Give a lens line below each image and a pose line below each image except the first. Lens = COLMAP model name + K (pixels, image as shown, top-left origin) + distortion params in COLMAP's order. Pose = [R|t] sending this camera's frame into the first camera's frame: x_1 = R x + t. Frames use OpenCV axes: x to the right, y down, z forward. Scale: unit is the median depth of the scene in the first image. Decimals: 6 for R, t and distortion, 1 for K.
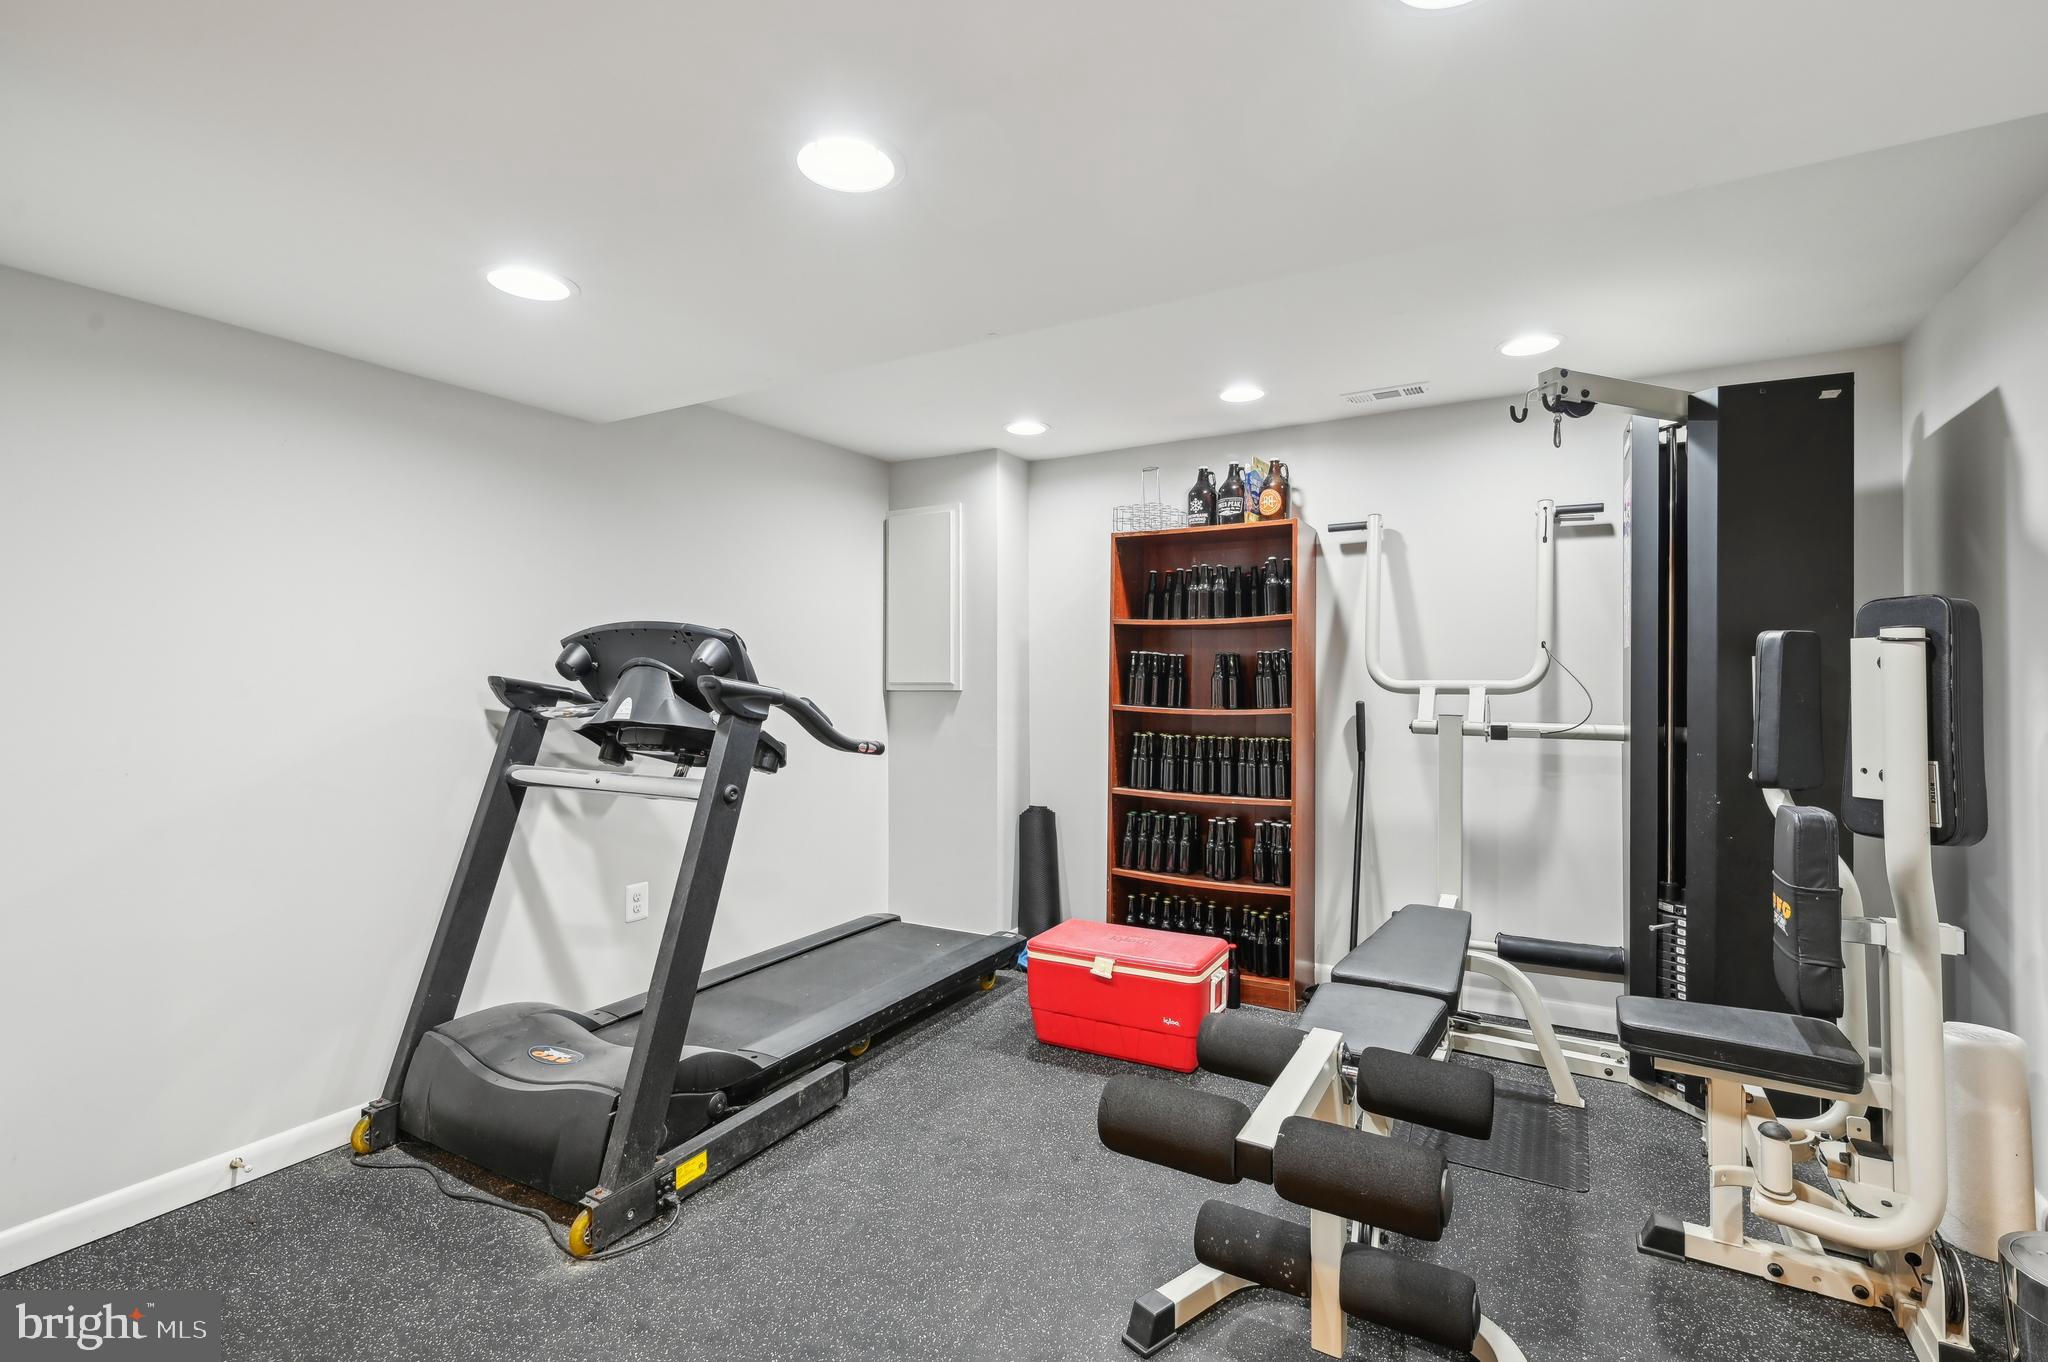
lens RADIAL K [[939.0, 0, 1025.1], [0, 939.0, 661.4], [0, 0, 1]] dist [0.002571, 0.000140]
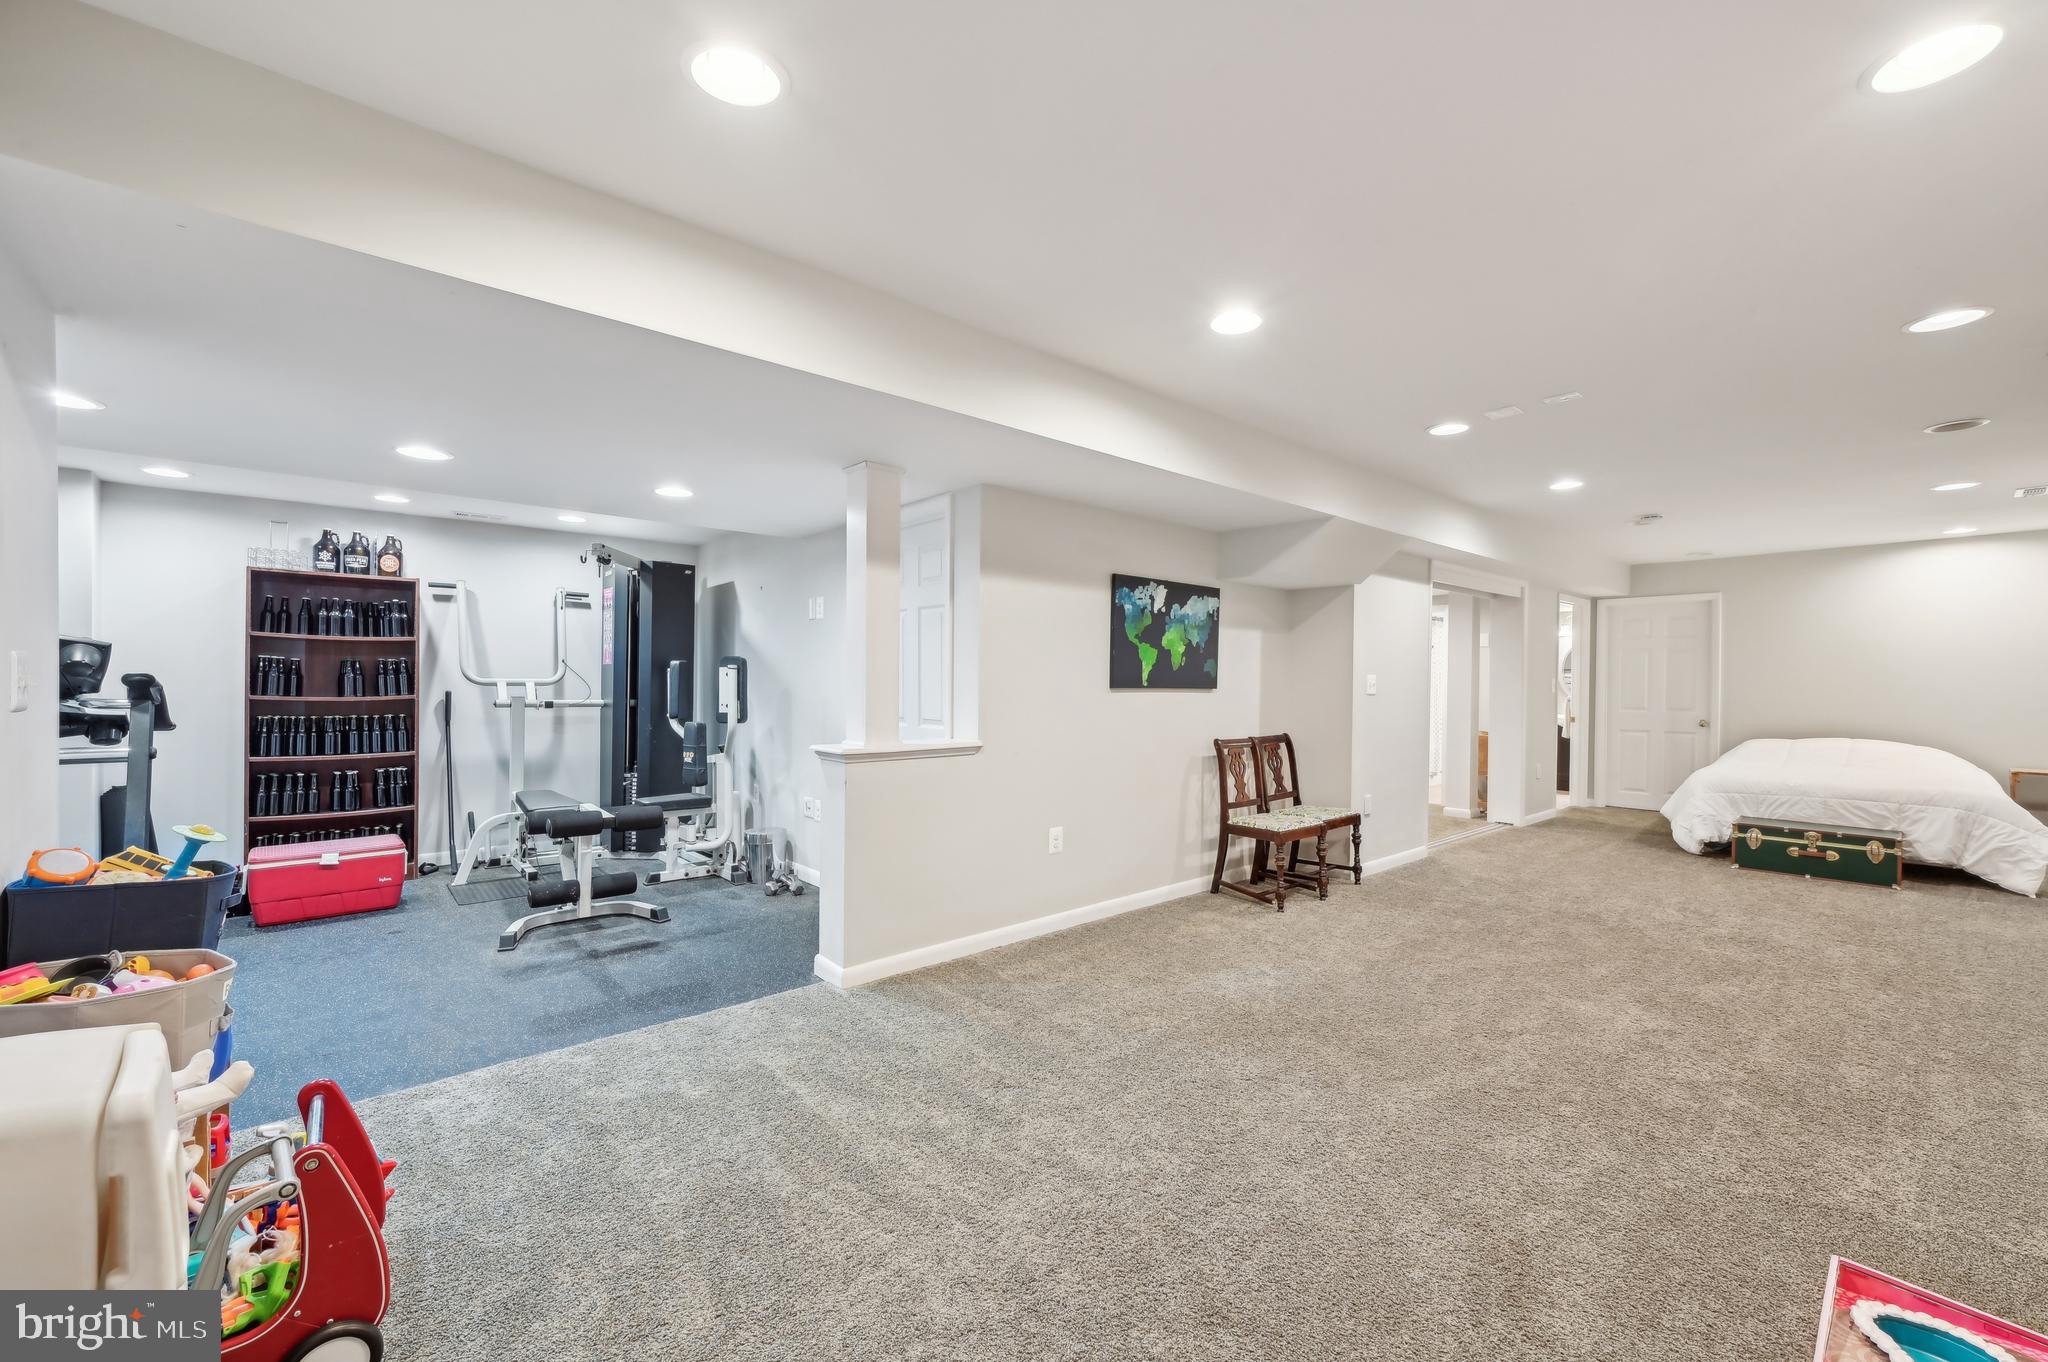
lens RADIAL K [[810.2, 0, 1029.4], [0, 810.2, 686.7], [0, 0, 1]] dist [-0.000250, -0.000200]
pose [[0.325016, -0.004326, 0.945699, -0.672074], [-0.023105, 0.999655, 0.012514, -0.006706], [-0.945426, -0.025917, 0.324804, -0.448042]]
